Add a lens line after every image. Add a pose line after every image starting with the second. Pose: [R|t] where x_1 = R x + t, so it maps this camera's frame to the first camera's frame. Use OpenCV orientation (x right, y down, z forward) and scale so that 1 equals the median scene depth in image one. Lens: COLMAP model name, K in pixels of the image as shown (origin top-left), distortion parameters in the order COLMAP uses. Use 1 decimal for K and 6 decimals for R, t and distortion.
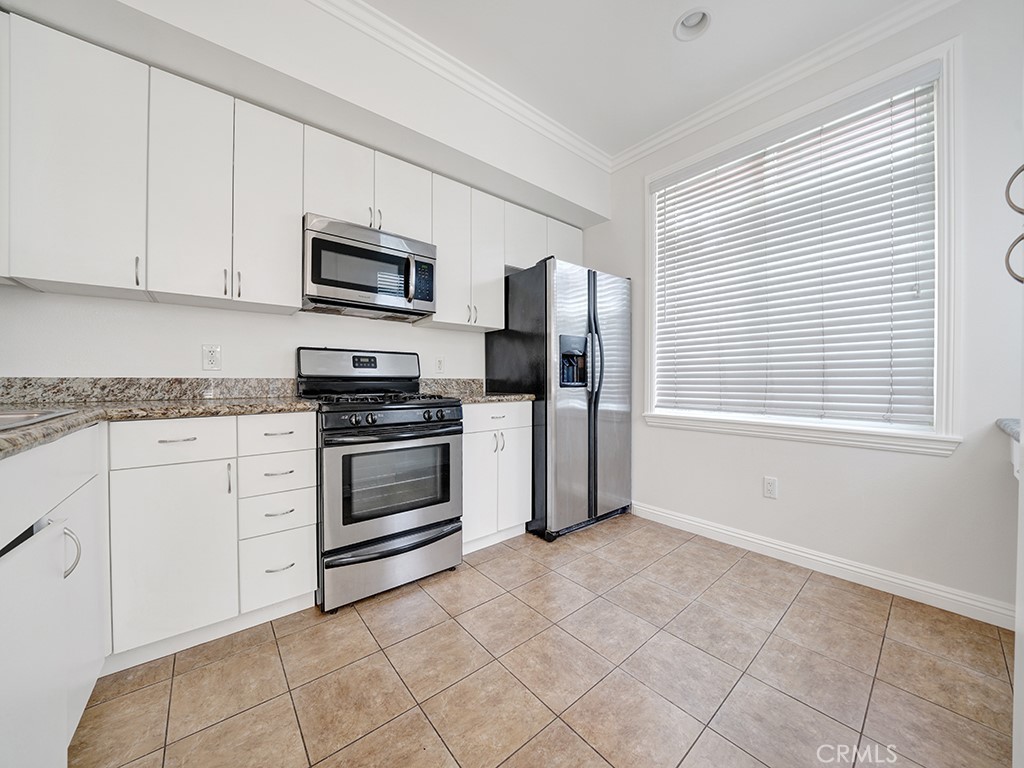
lens RADIAL K [[364.6, 0, 508.5], [0, 364.6, 383.9], [0, 0, 1]] dist [-0.021118, 0.001445]
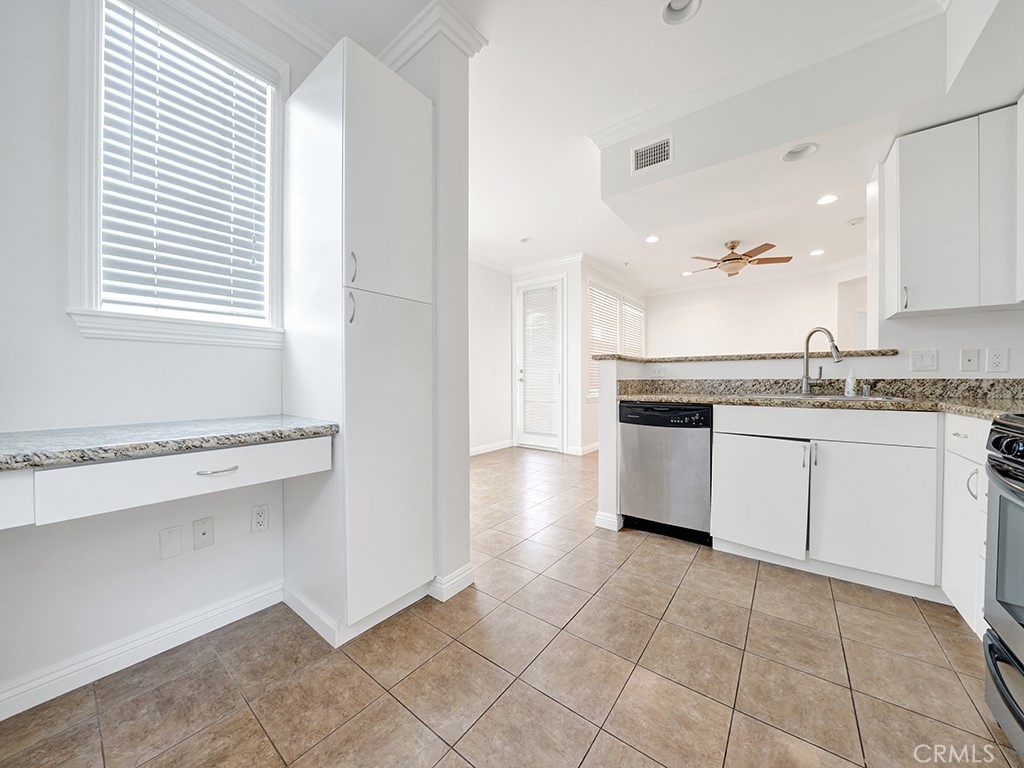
lens RADIAL K [[364.6, 0, 514.6], [0, 364.6, 376.8], [0, 0, 1]] dist [-0.021118, 0.001445]
pose [[-0.972368, -0.002784, -0.233439, 0.557703], [-0.003677, 0.999987, 0.003390, -0.018934], [0.233426, 0.004155, -0.972366, 1.413931]]
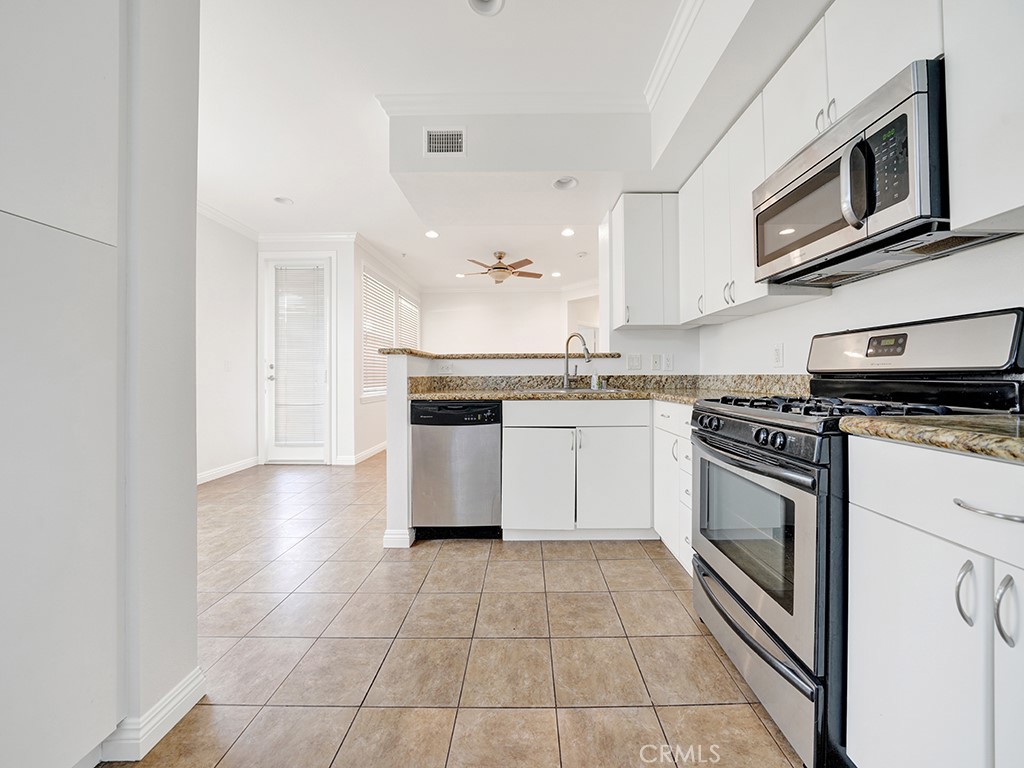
lens RADIAL K [[364.6, 0, 518.4], [0, 364.6, 371.2], [0, 0, 1]] dist [-0.021118, 0.001445]
pose [[-0.641042, -0.009323, -0.767449, 0.562376], [-0.004854, 0.999955, -0.008093, -0.015543], [0.767490, -0.001463, -0.641059, 1.226840]]
